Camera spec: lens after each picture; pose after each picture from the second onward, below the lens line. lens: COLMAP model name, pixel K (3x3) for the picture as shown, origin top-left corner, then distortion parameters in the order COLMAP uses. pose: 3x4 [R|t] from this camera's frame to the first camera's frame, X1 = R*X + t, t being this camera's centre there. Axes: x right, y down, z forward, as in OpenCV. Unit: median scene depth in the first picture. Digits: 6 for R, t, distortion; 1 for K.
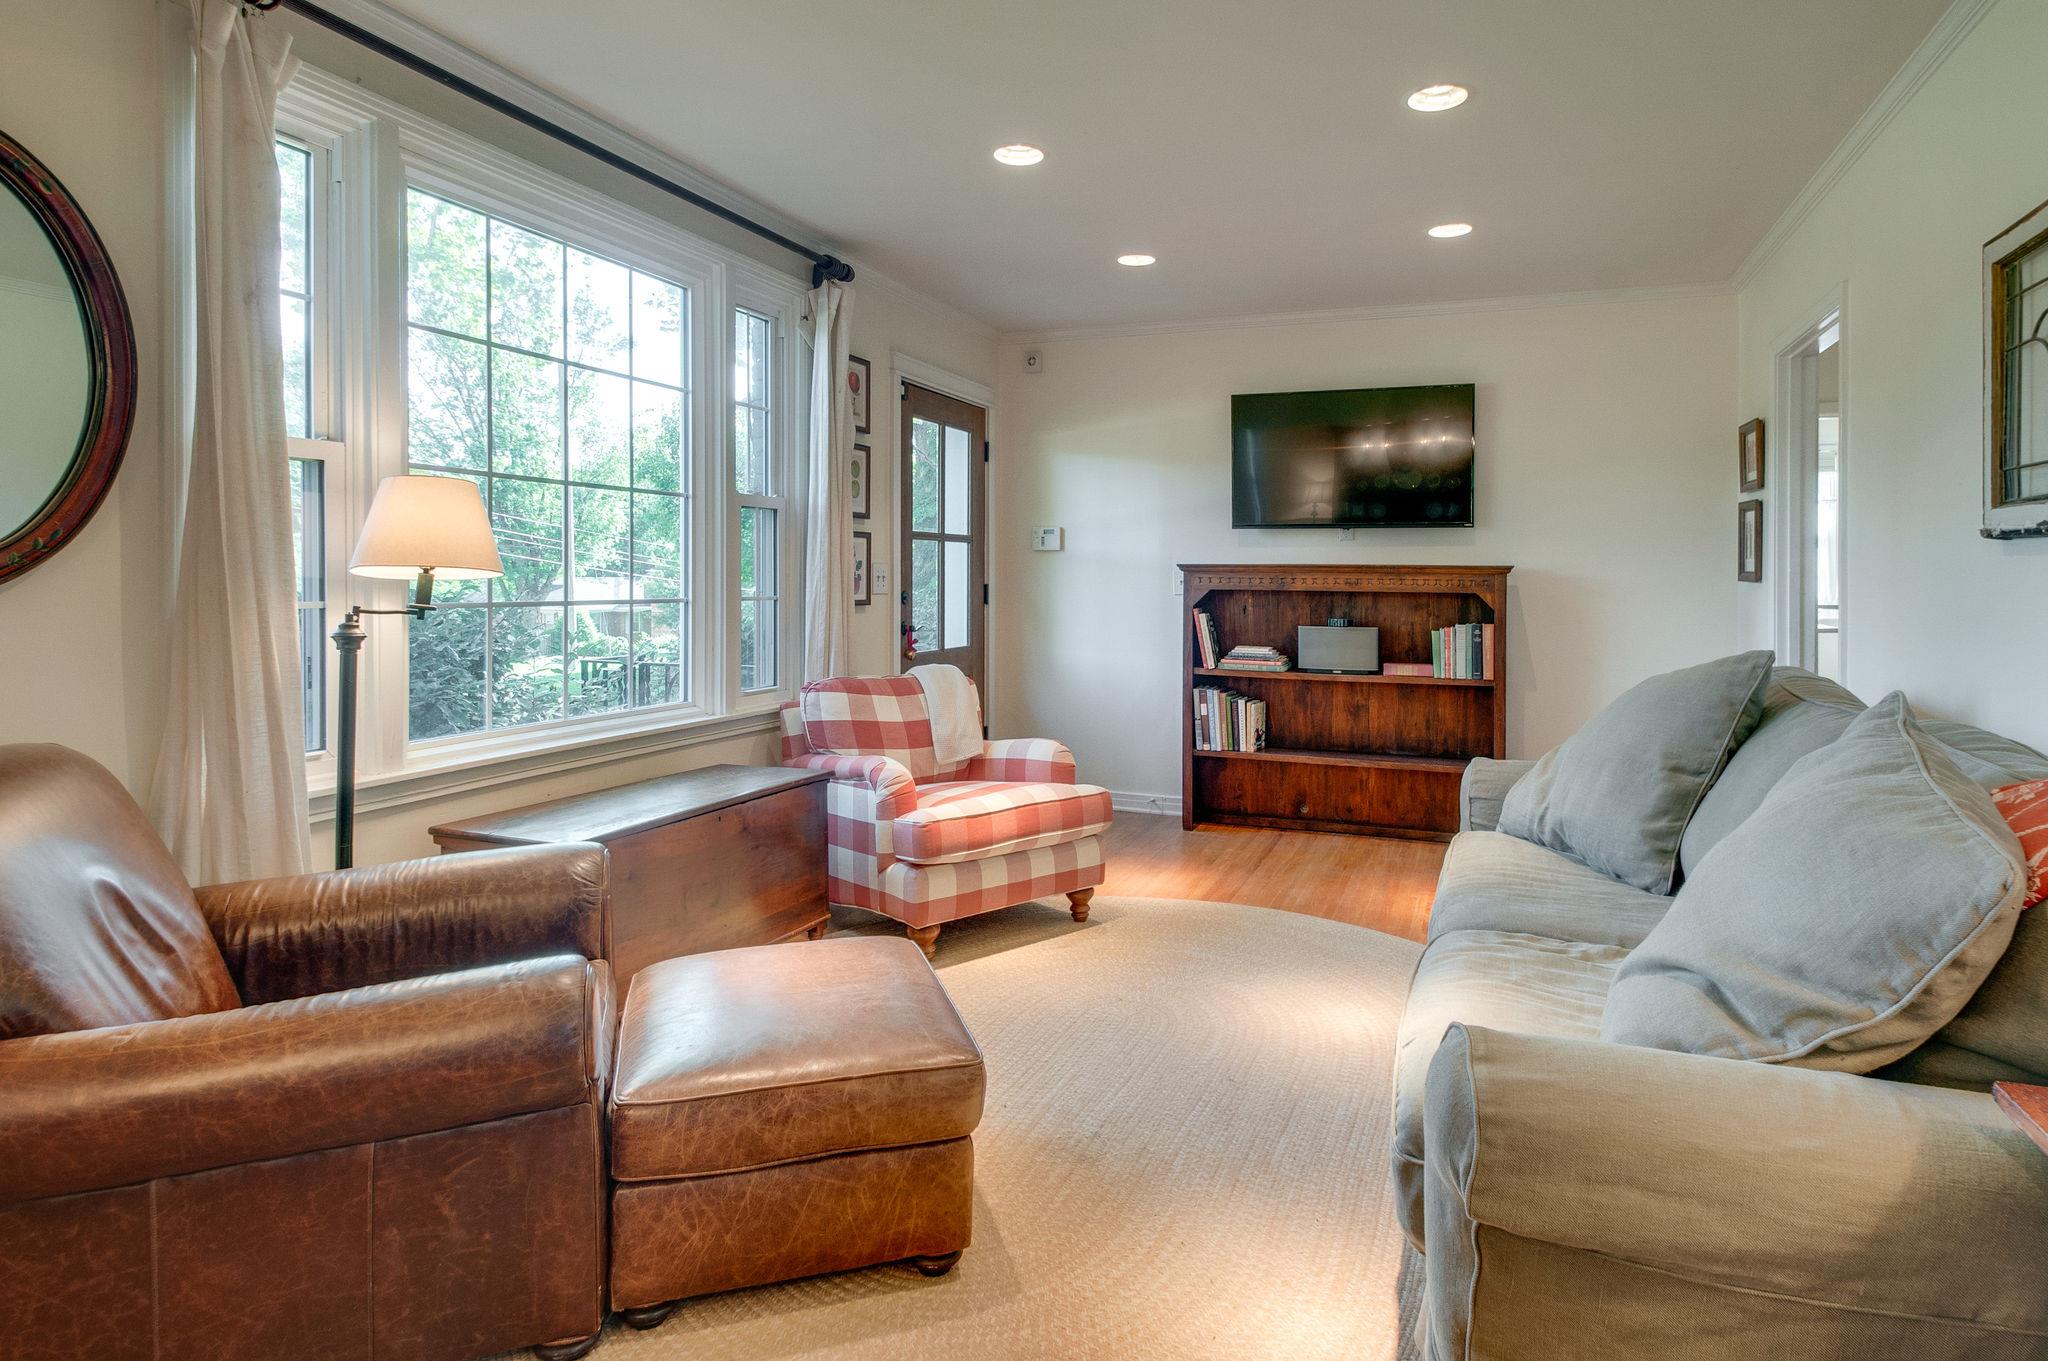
lens RADIAL K [[1127.5, 0, 1093.7], [0, 1127.5, 586.3], [0, 0, 1]] dist [0.002061, -0.000131]
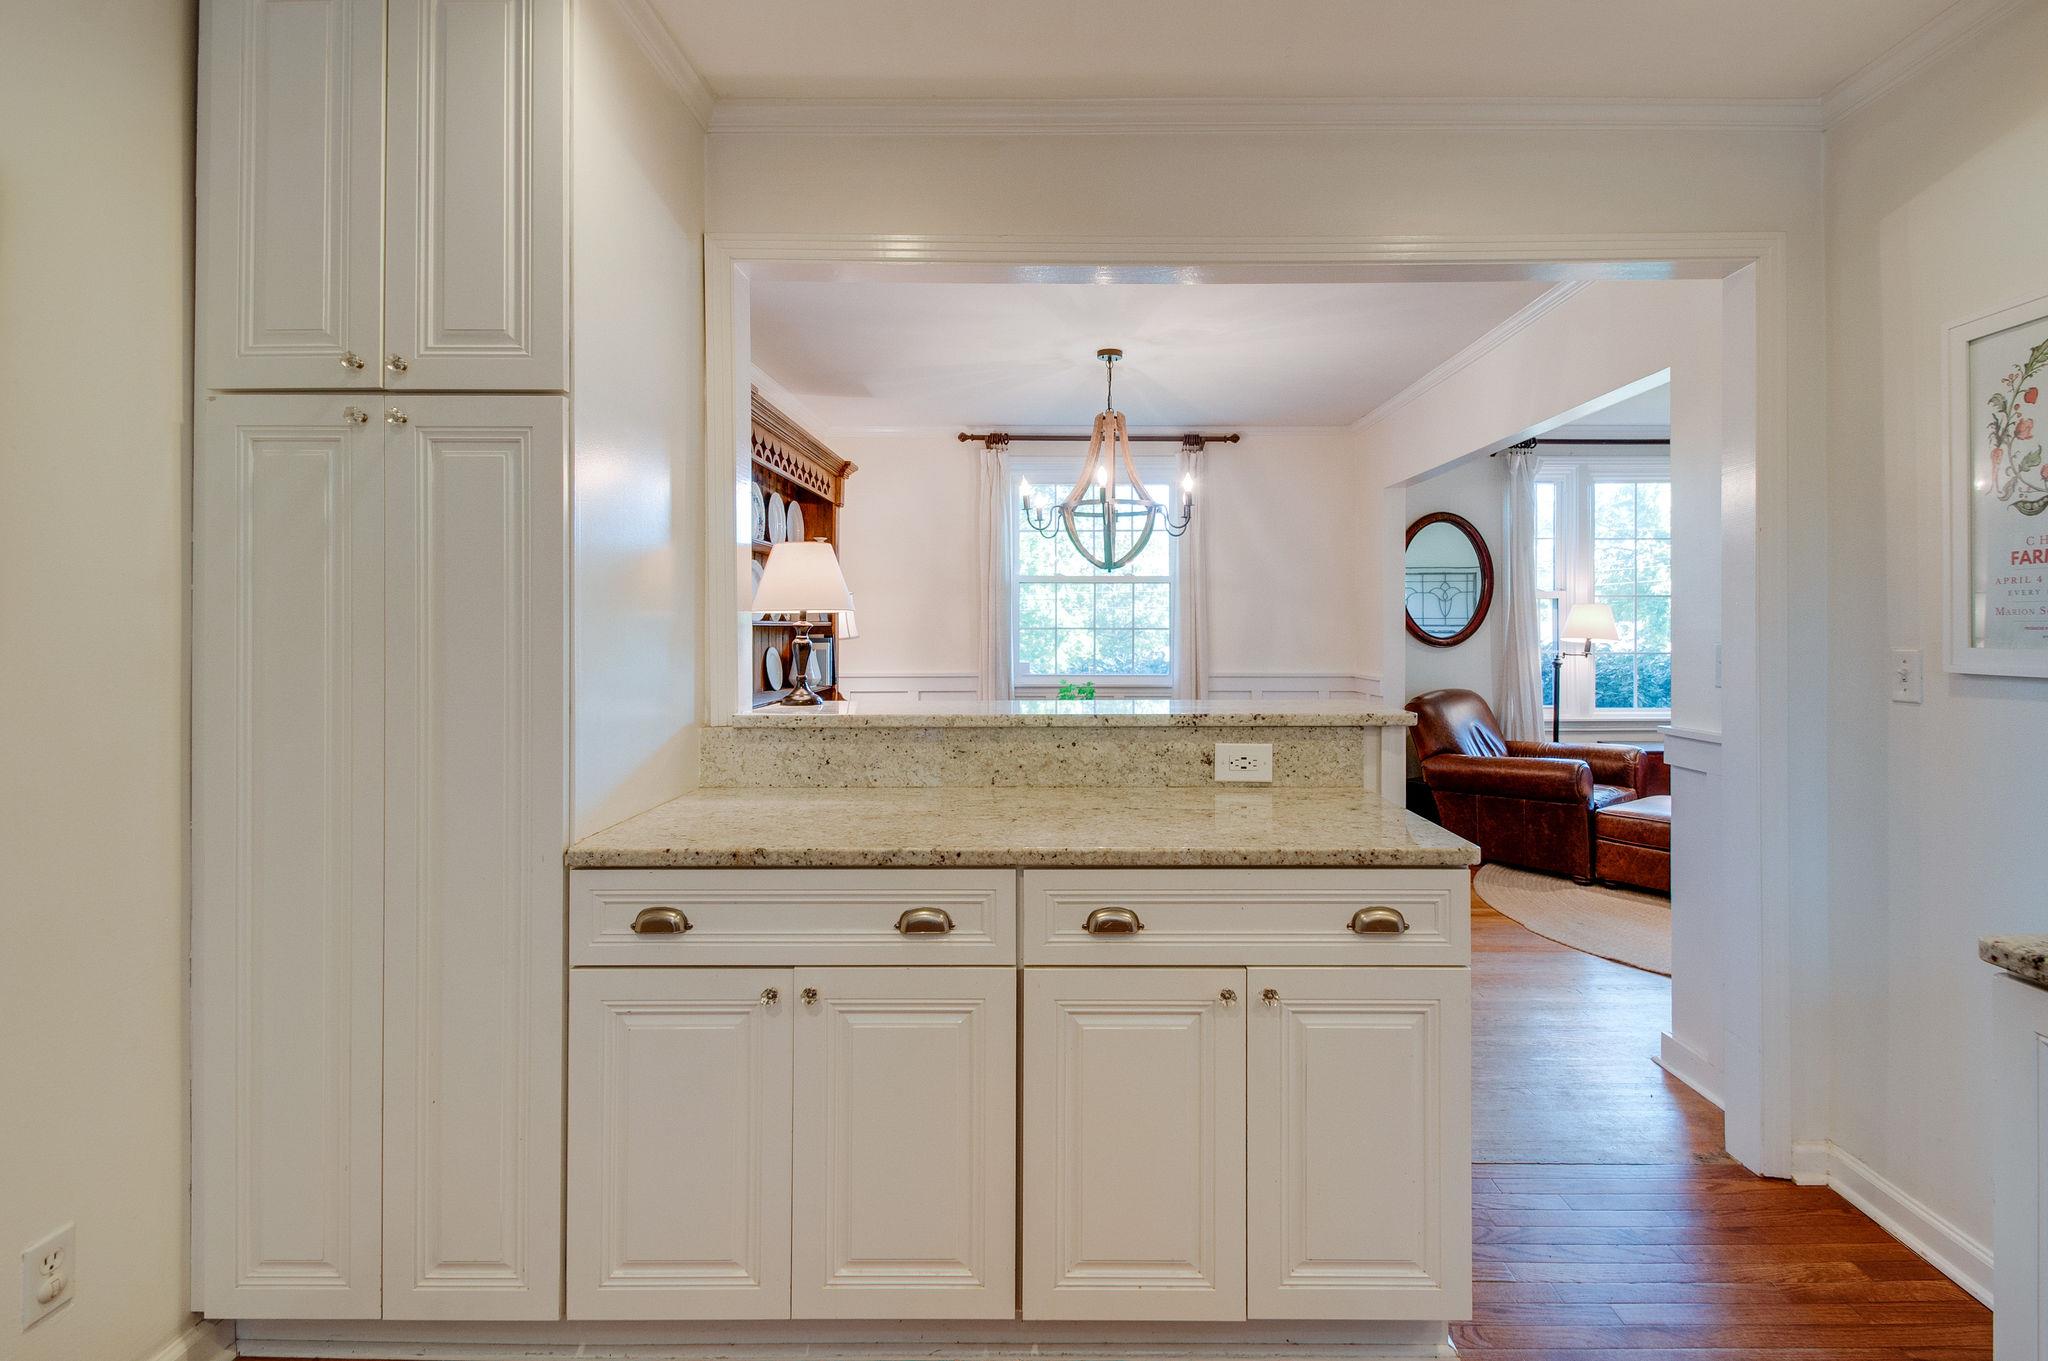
lens RADIAL K [[944.7, 0, 1074.8], [0, 944.7, 632.8], [0, 0, 1]] dist [0.002898, 0.000126]
pose [[0.334612, -0.007996, -0.942322, 1.149839], [-0.002697, 0.999952, -0.009443, -0.005878], [0.942352, 0.005701, 0.334574, -0.911606]]
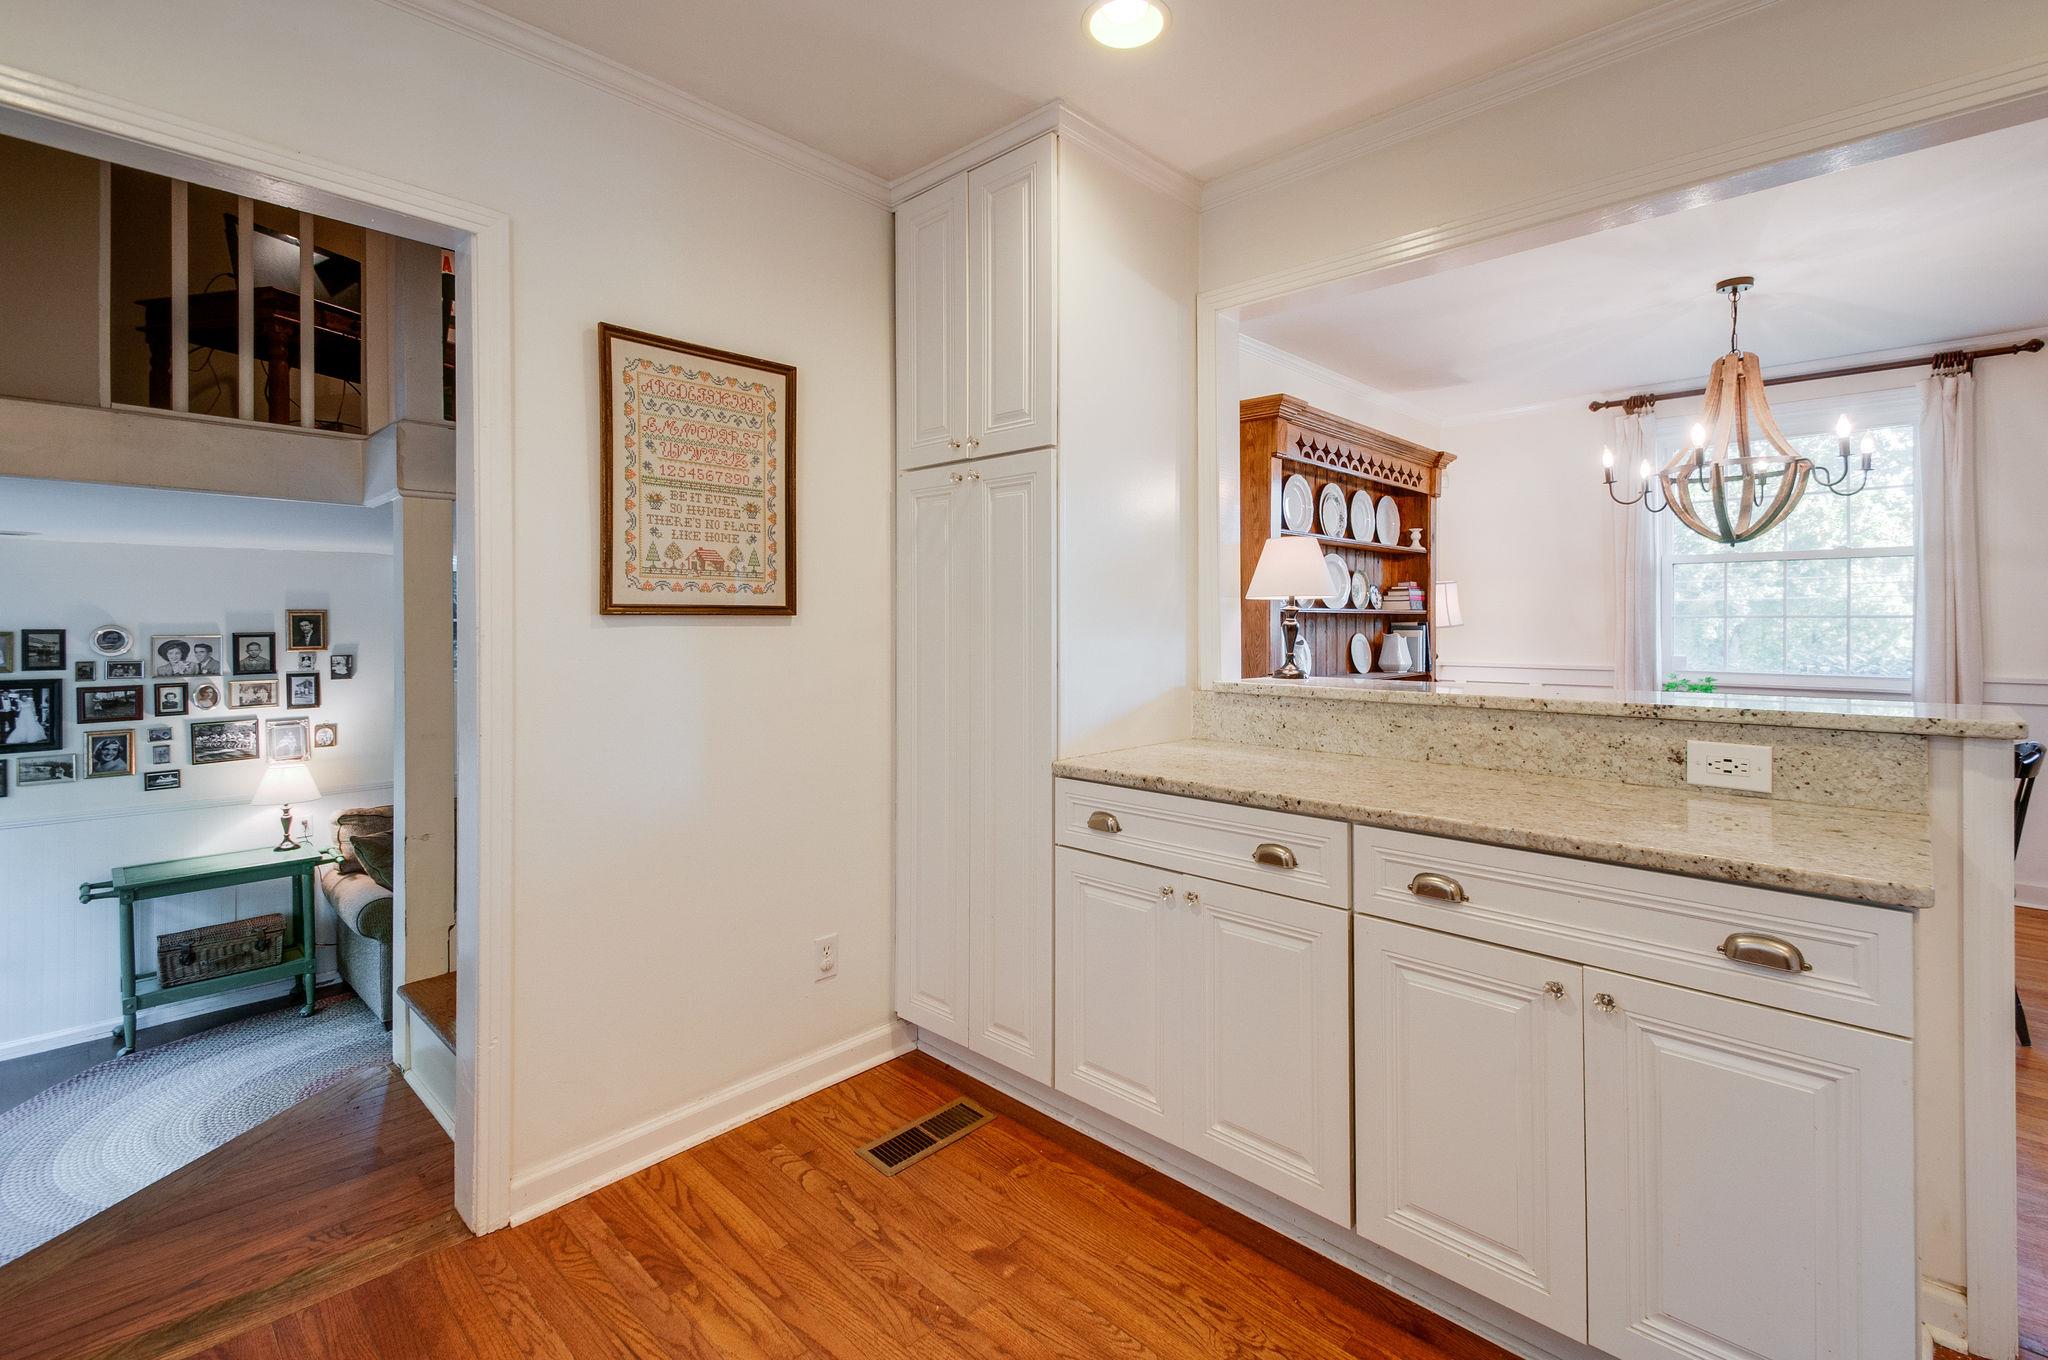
lens RADIAL K [[918.5, 0, 1050.0], [0, 918.5, 631.8], [0, 0, 1]] dist [0.011526, -0.000373]
pose [[-0.401763, -0.002255, -0.915741, 1.252806], [-0.012253, 0.999921, 0.002914, 0.005184], [0.915662, 0.012391, -0.401759, -0.668722]]
